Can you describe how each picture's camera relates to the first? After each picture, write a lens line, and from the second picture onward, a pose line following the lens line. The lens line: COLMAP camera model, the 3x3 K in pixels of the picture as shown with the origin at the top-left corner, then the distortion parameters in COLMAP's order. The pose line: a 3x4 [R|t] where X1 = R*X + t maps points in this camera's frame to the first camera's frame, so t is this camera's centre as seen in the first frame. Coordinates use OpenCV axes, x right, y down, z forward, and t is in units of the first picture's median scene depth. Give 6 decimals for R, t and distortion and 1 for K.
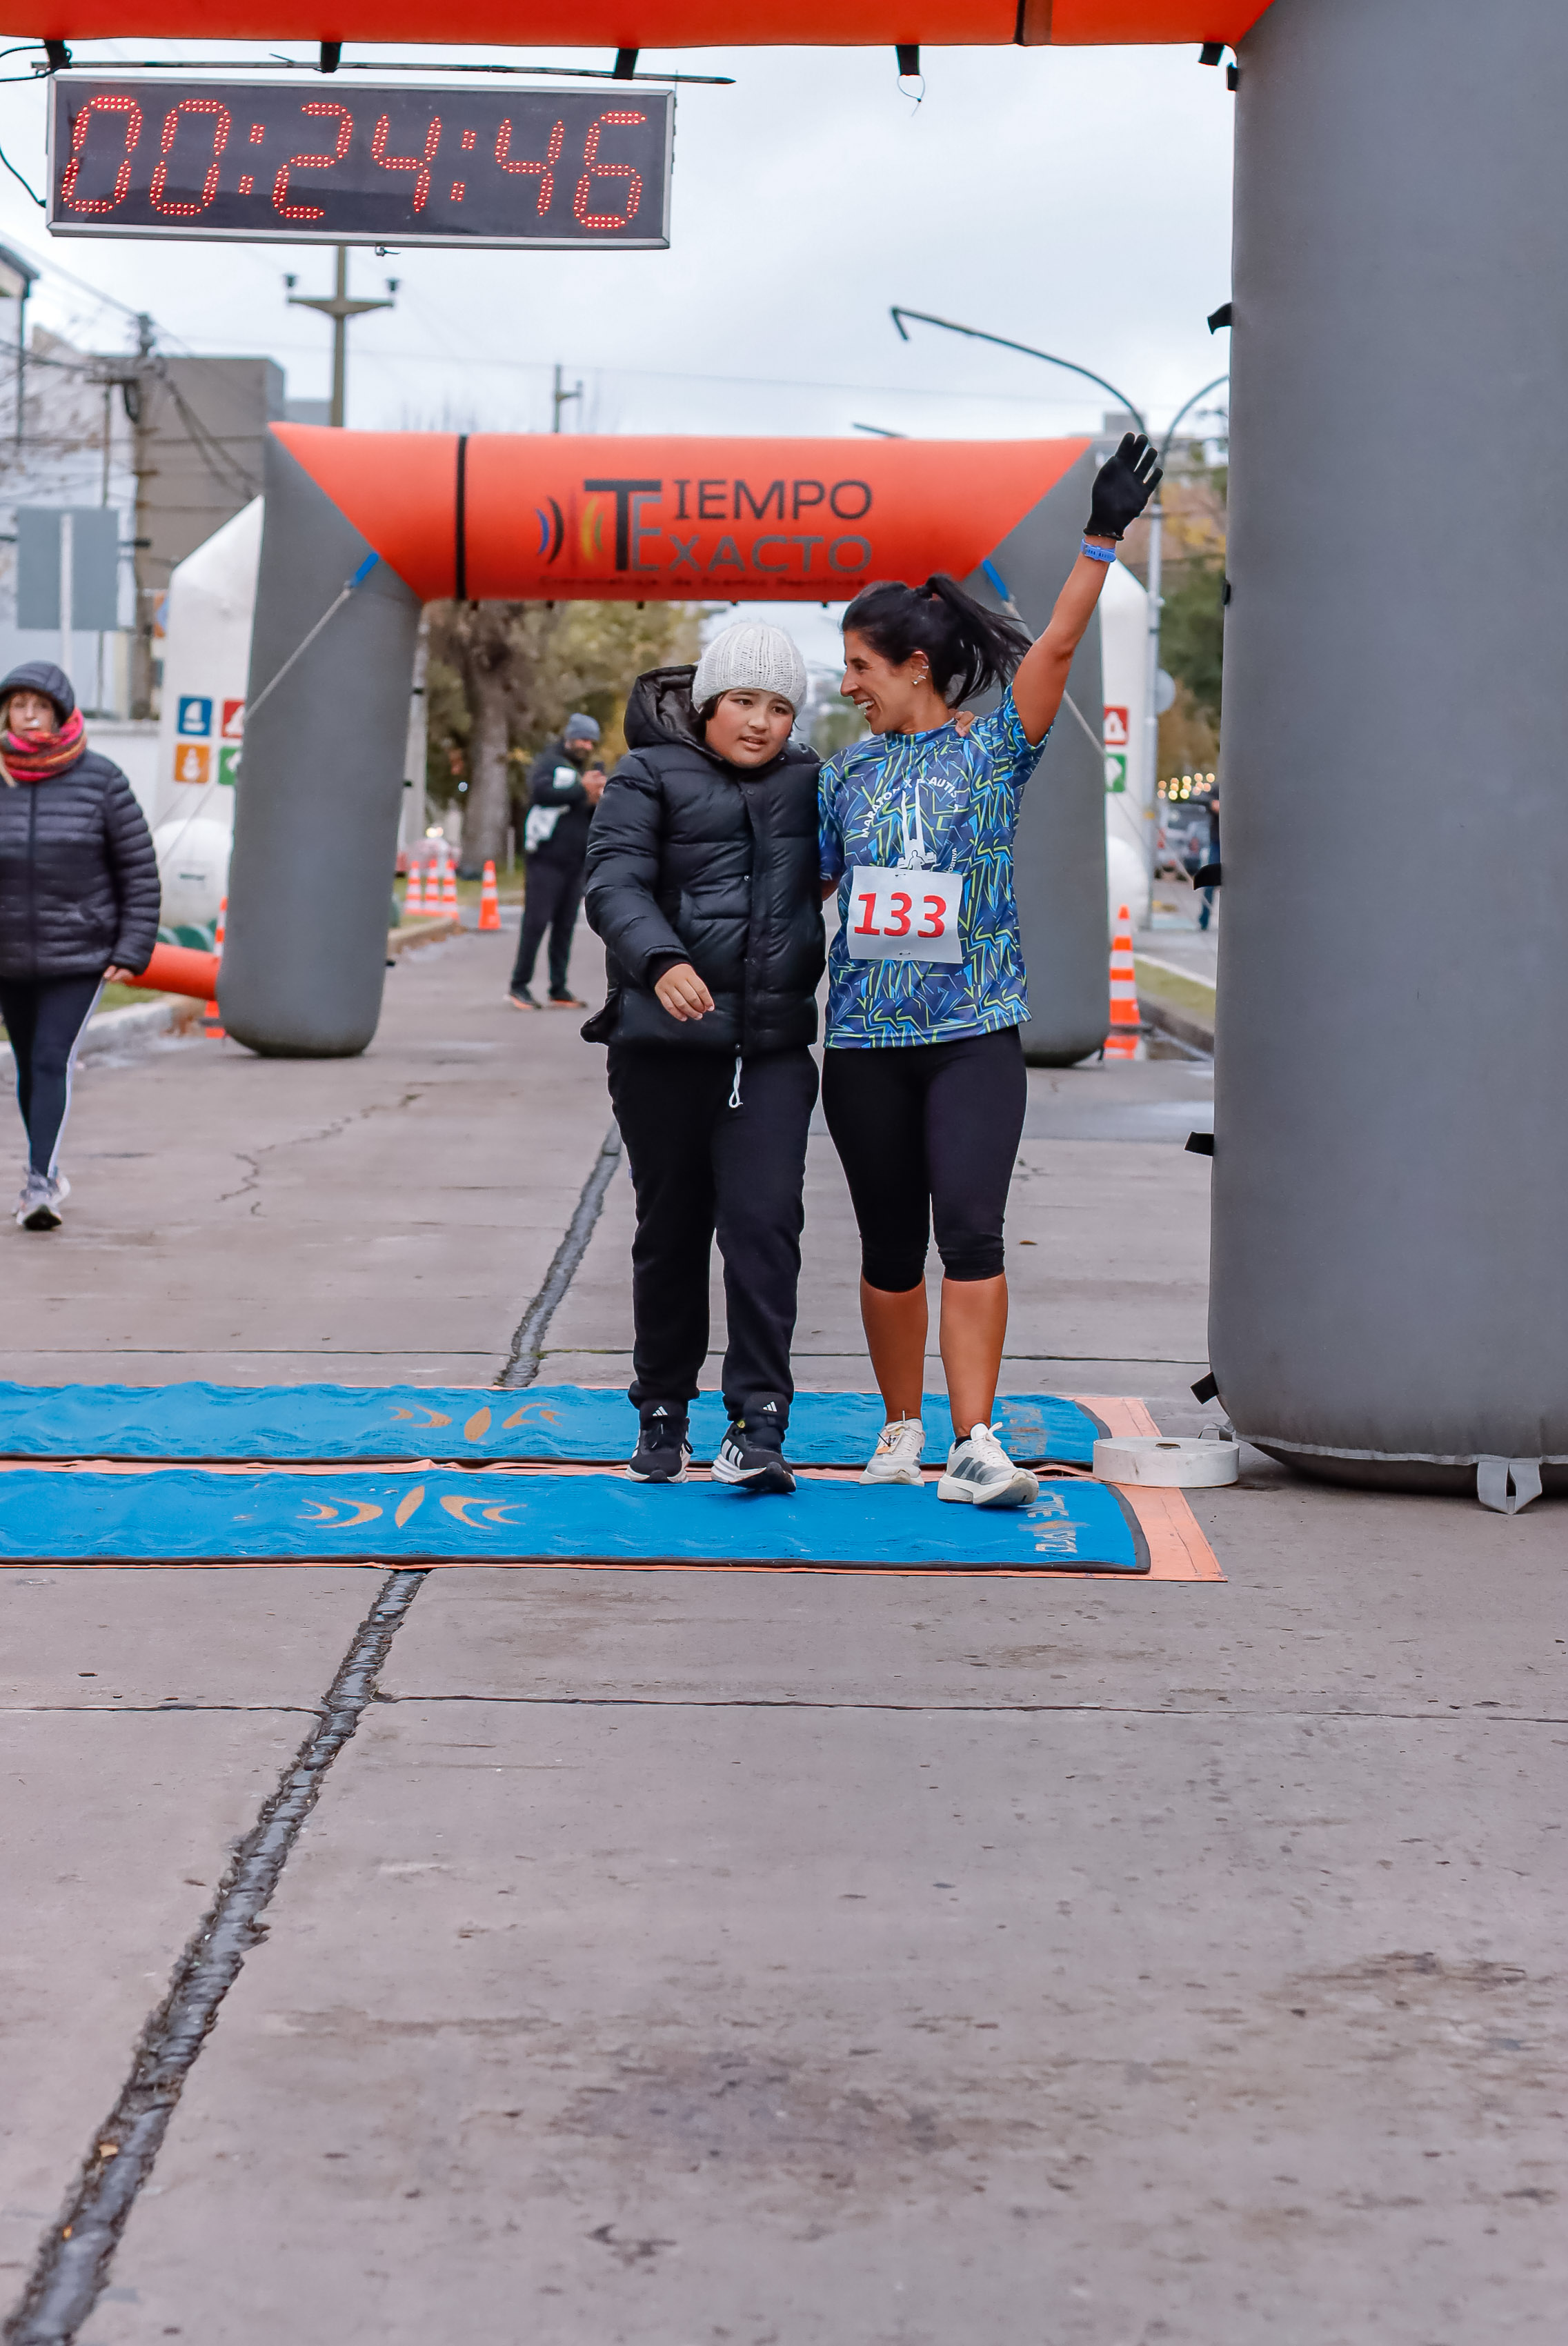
lens RADIAL K [[5476.8, 0, 774.5], [0, 5476.8, 1092.8], [0, 0, 1]] dist [0.054607, -0.459314]
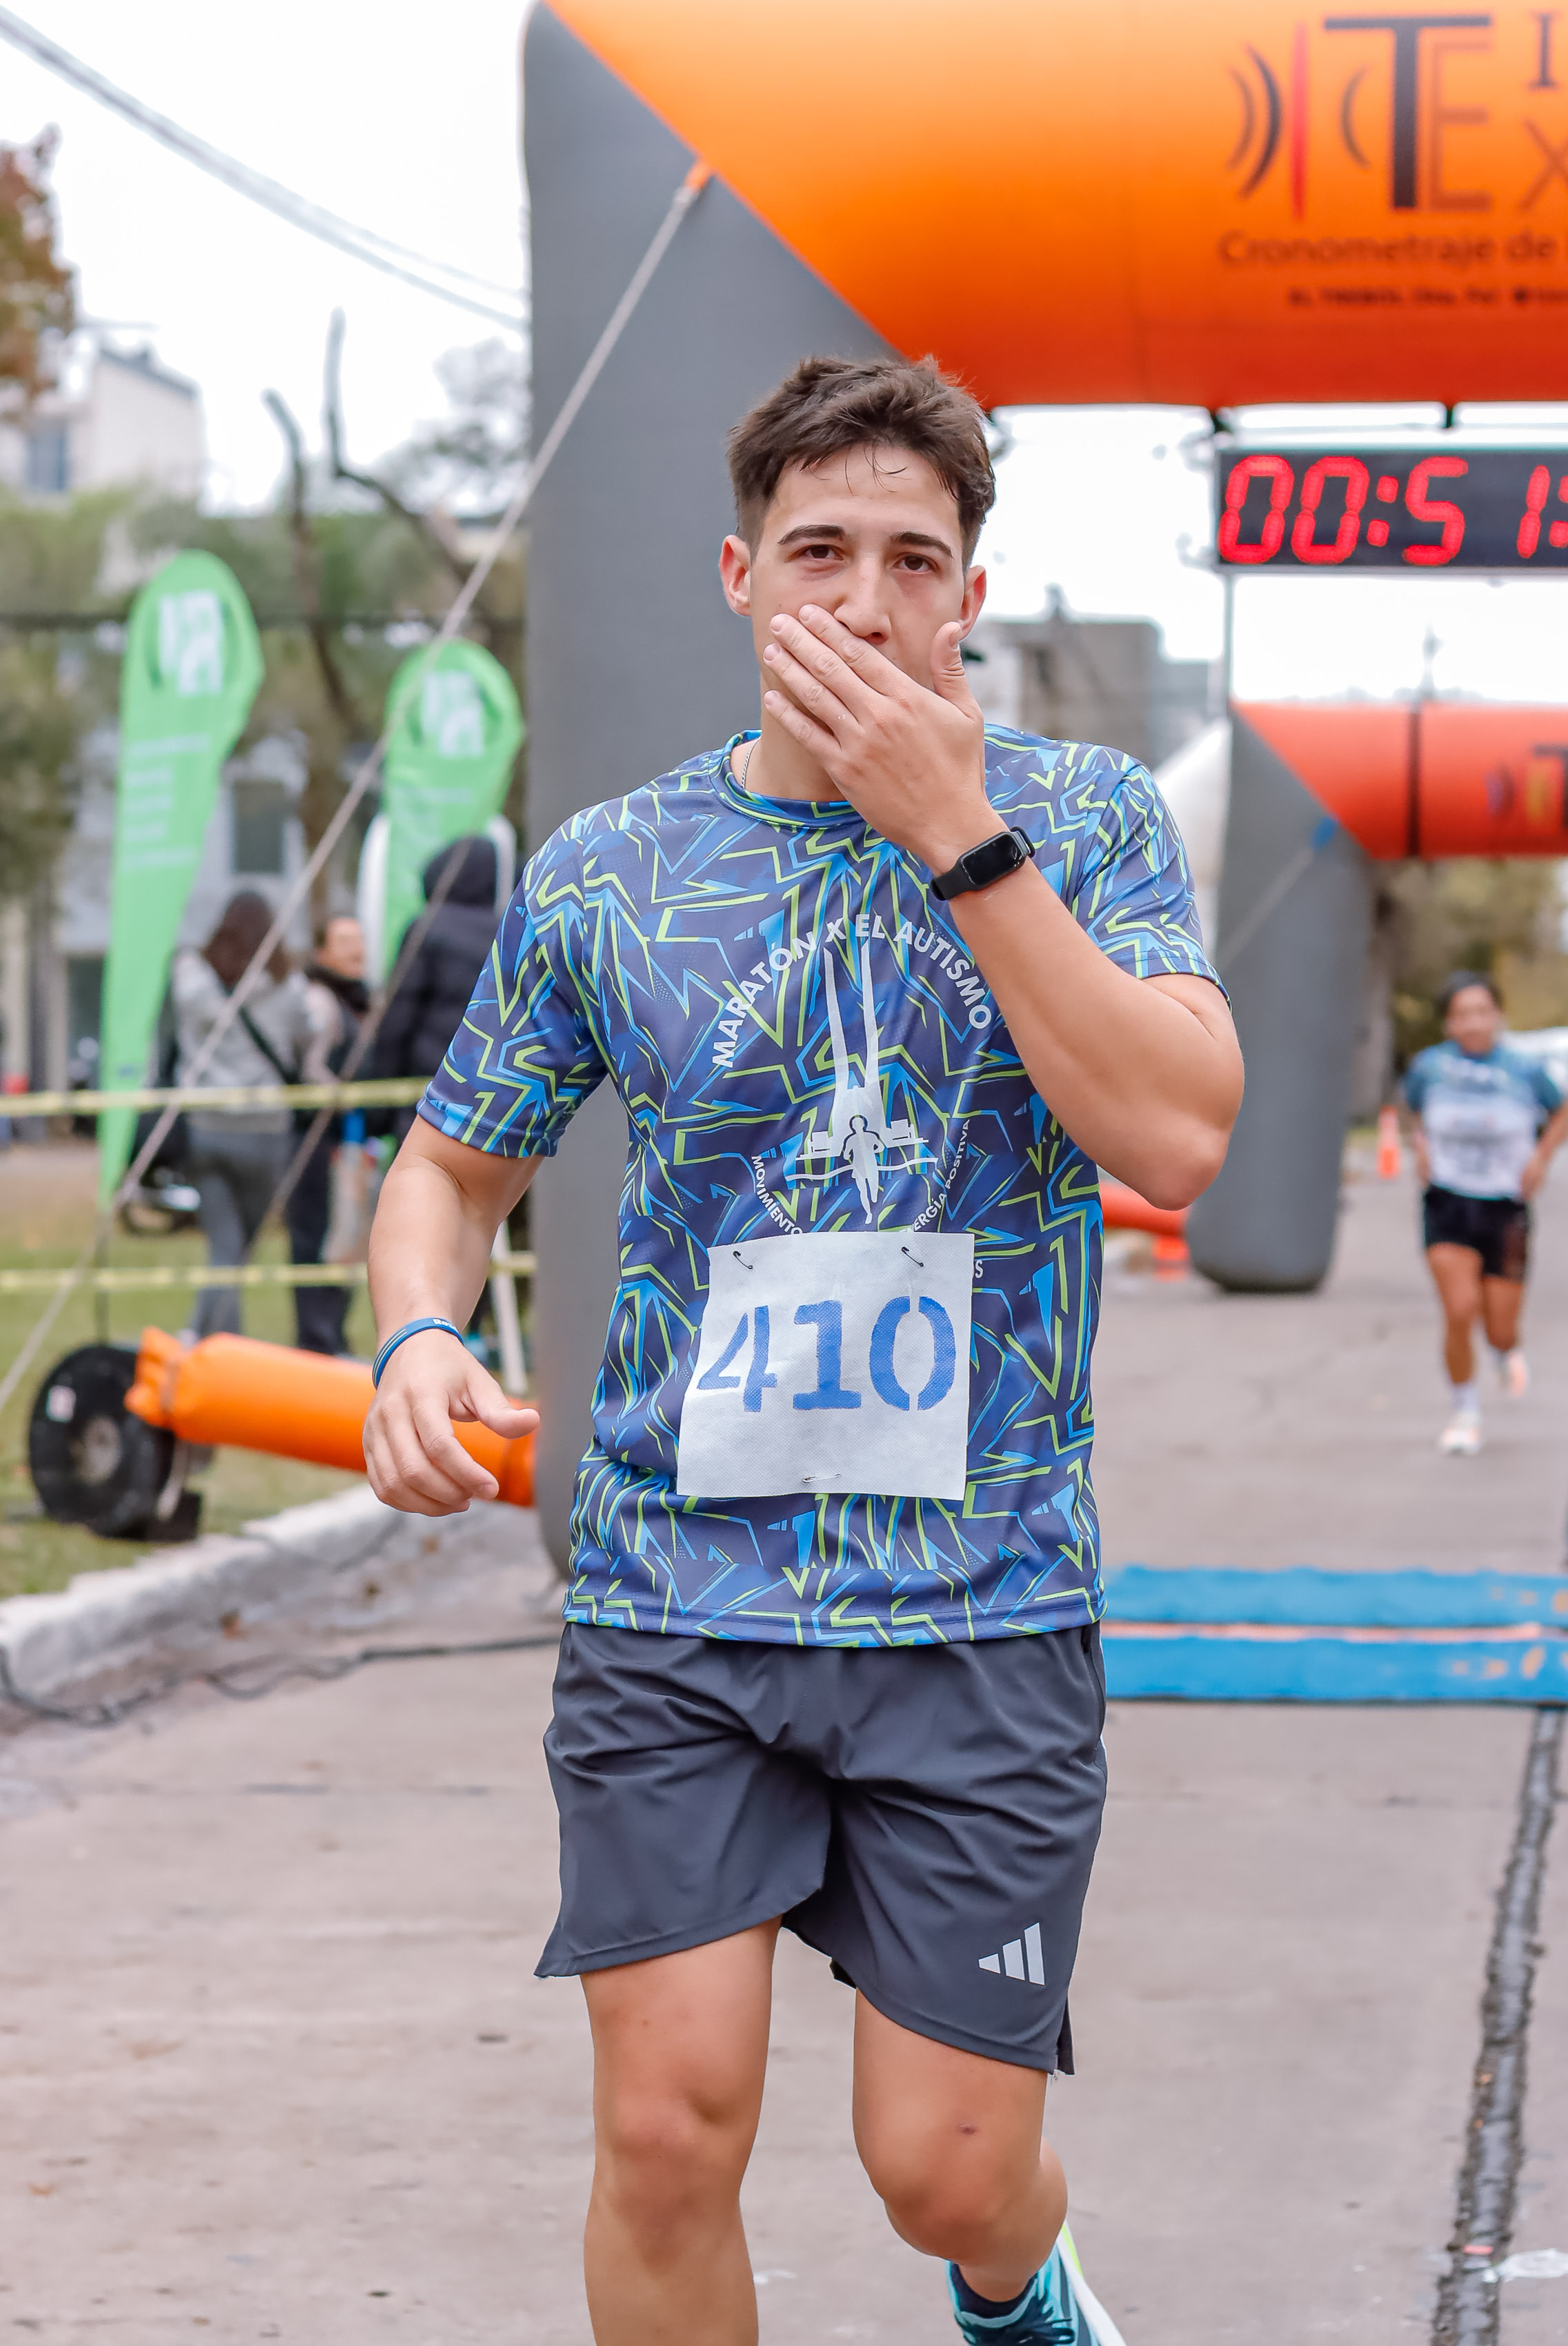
lens RADIAL K [[5517.1, 0, 784.0], [0, 5517.1, 1173.0], [0, 0, 1]] dist [-0.000123, 0.174431]
pose [[0.988582, 0.003230, -0.150649, -0.029136], [-0.007782, 0.999530, -0.029636, 0.004673], [0.150482, 0.030470, 0.988143, -0.116881]]
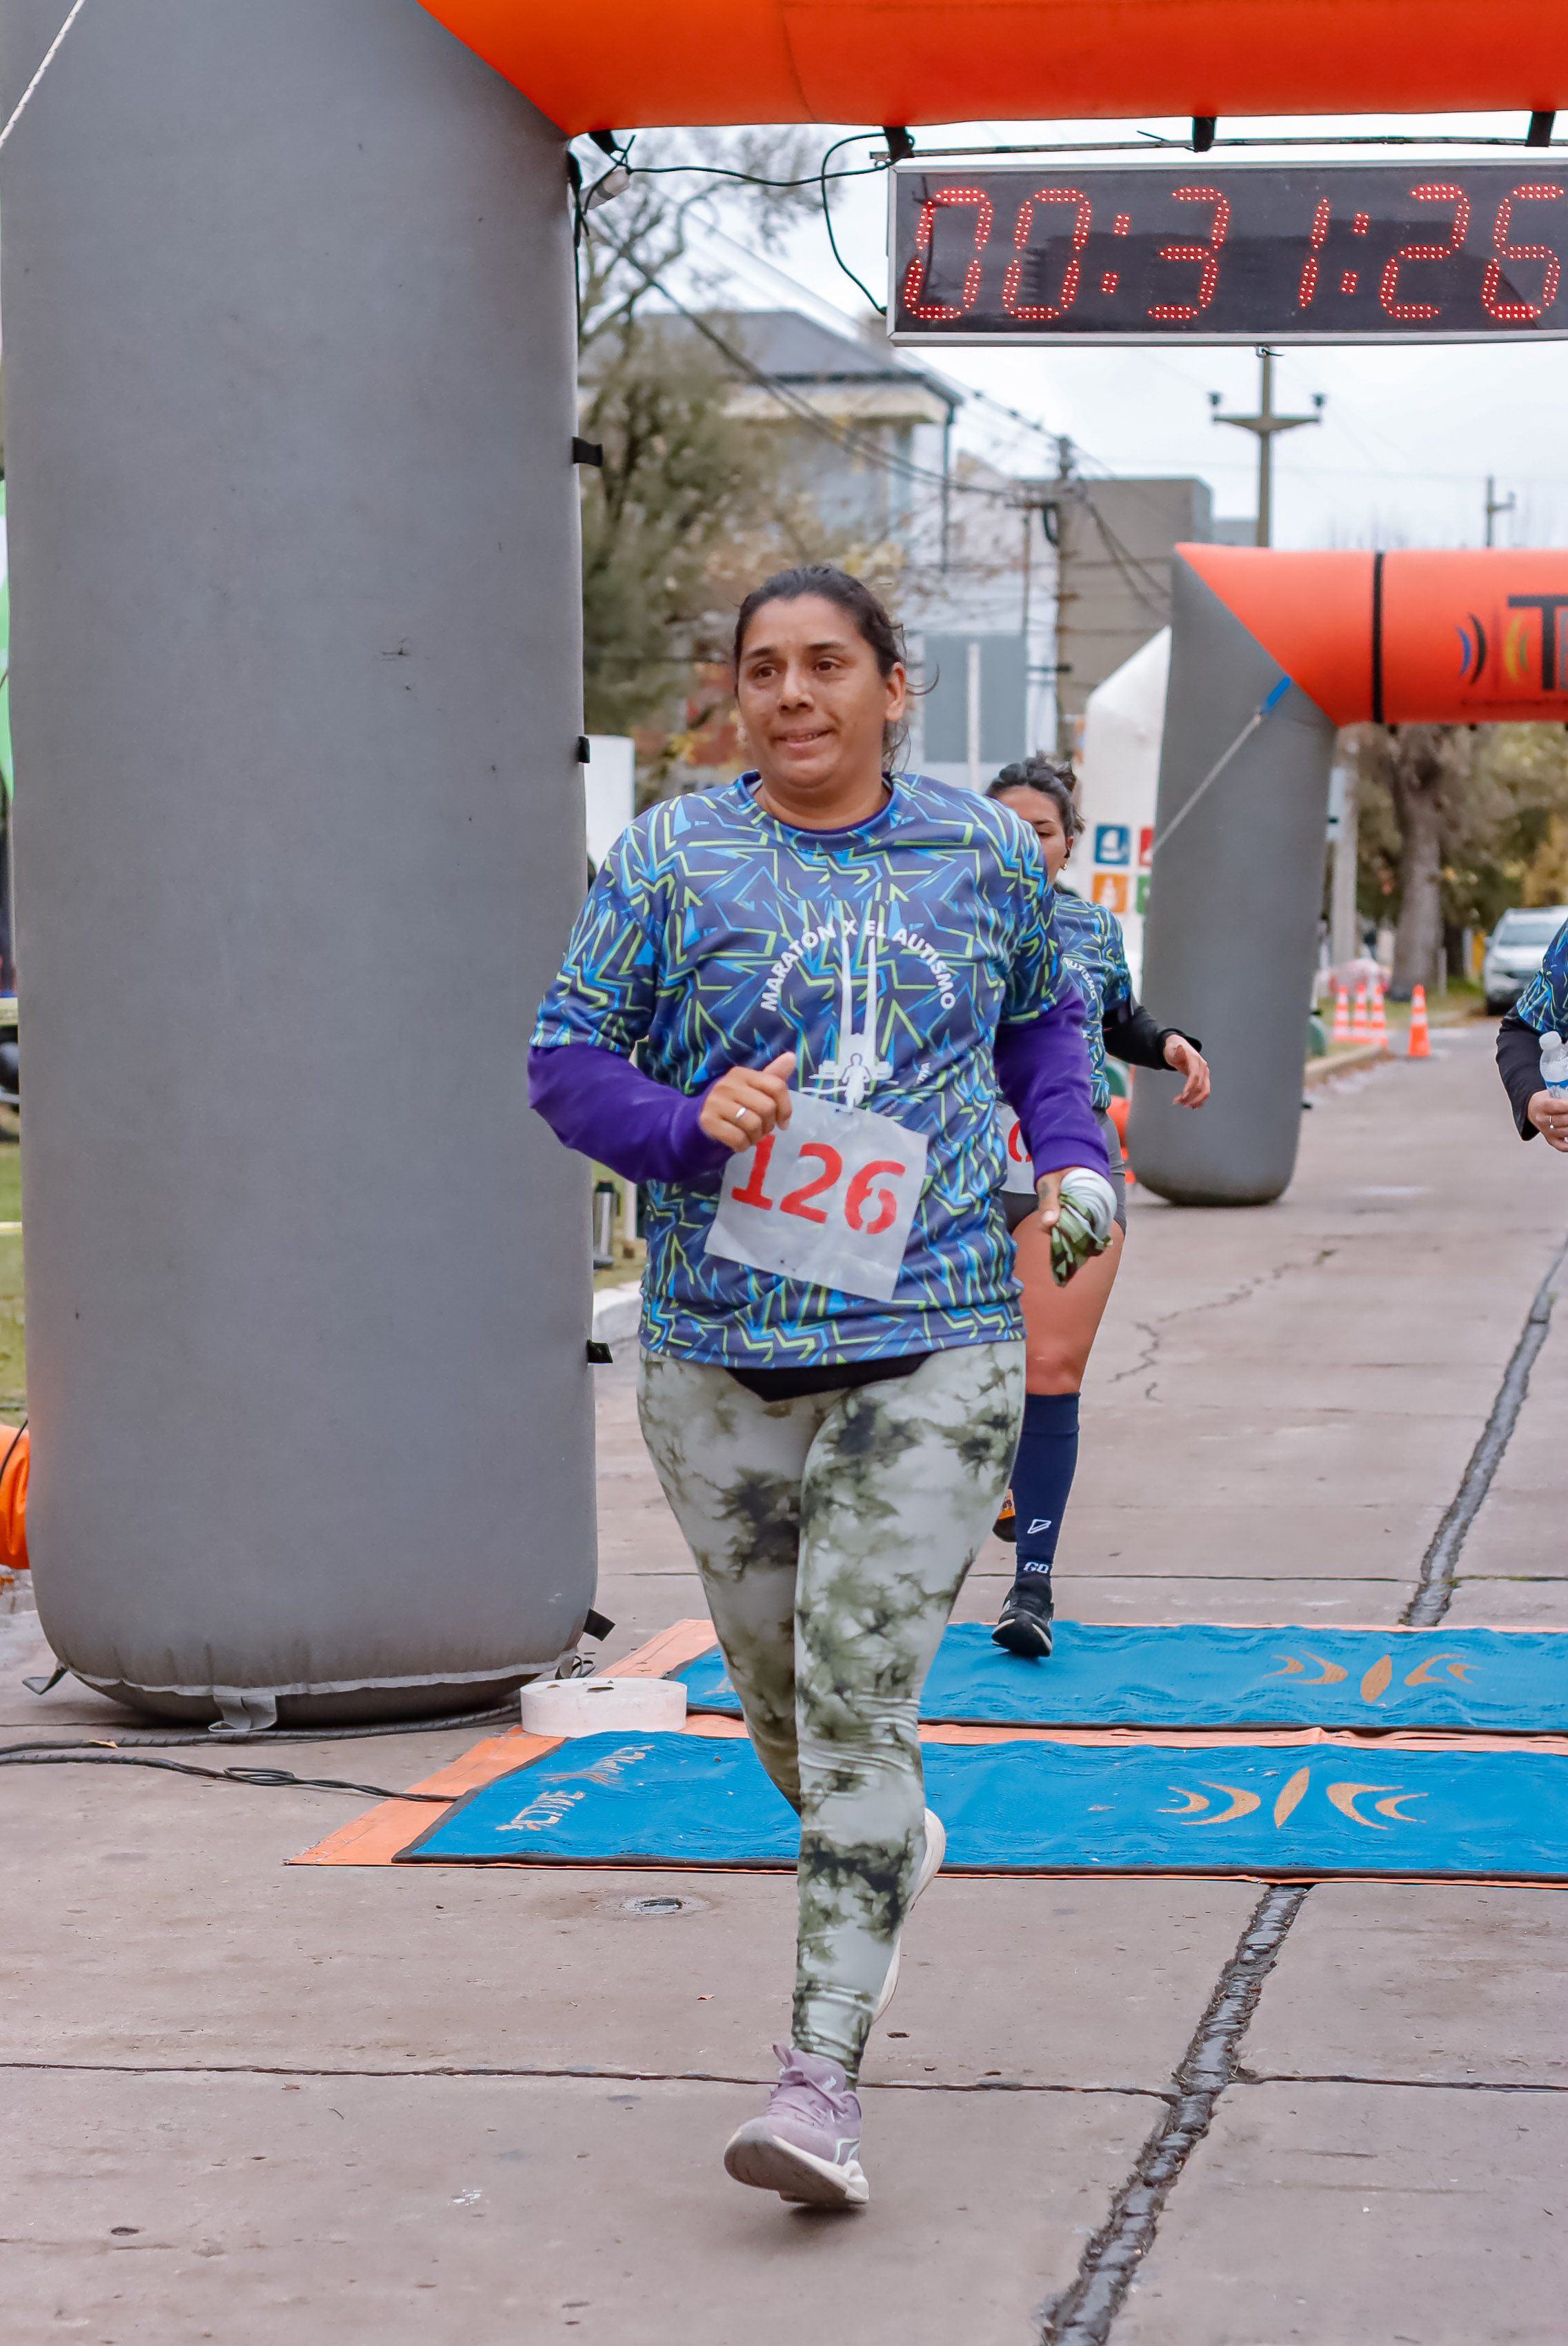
lens RADIAL K [[5435.3, 0, 784.0], [0, 5435.3, 1173.0], [0, 0, 1]] dist [-0.000107, 0.068601]
pose [[0.985634, -0.003718, -0.168856, -0.000227], [0.002731, 0.999978, -0.006075, -0.010885], [0.168874, 0.005526, 0.985622, 0.084299]]
